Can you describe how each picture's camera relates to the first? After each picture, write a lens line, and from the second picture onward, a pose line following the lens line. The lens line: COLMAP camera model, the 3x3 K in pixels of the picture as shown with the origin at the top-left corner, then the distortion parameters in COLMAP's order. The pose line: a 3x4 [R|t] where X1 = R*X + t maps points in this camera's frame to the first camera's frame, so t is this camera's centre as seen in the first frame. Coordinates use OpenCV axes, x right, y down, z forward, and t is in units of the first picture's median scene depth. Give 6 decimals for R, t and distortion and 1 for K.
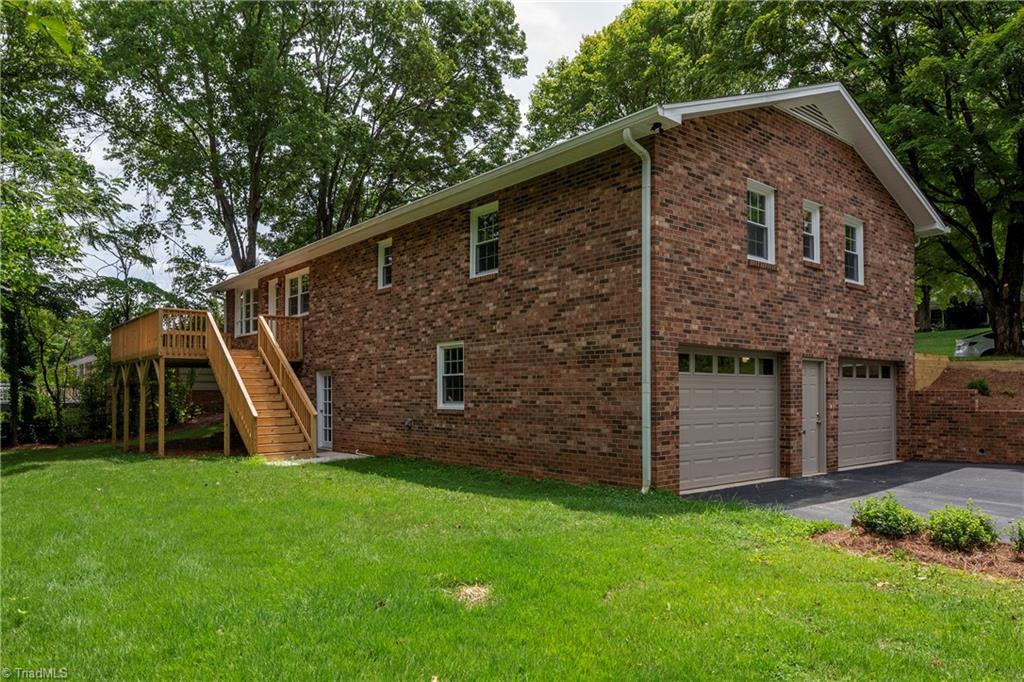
lens RADIAL K [[686.2, 0, 512.9], [0, 686.2, 390.4], [0, 0, 1]] dist [-0.000147, -0.000016]
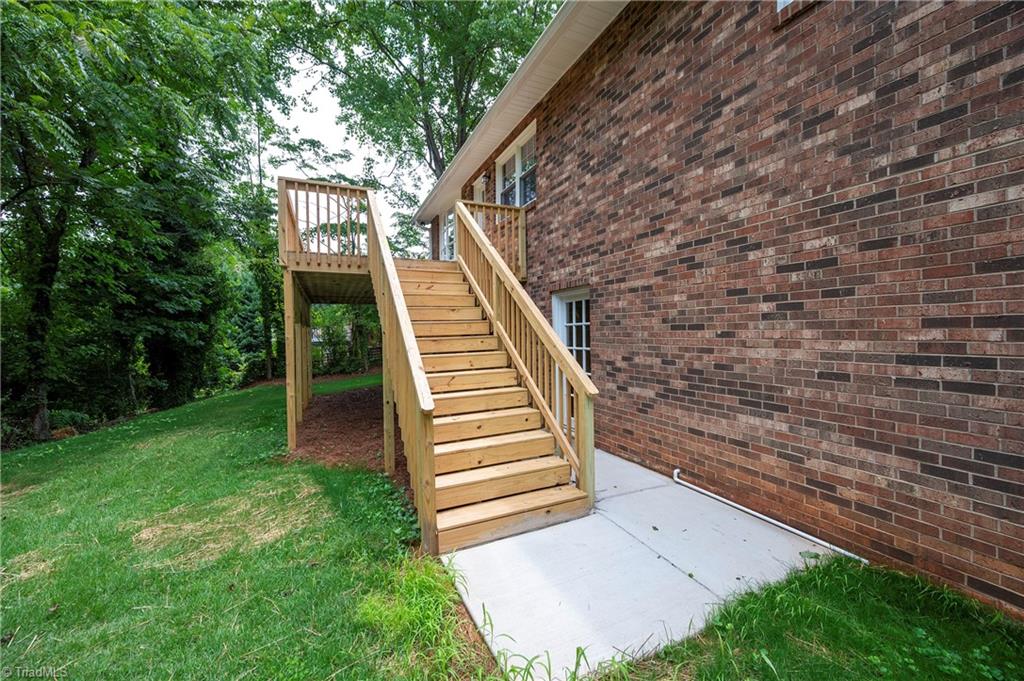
lens RADIAL K [[402.6, 0, 512.0], [0, 402.6, 340.5], [0, 0, 1]] dist [0.000145, -0.000010]
pose [[0.966191, -0.004216, -0.257795, -0.245603], [0.011563, 0.999569, 0.026991, 0.001374], [0.257570, -0.029060, 0.965823, 0.704171]]
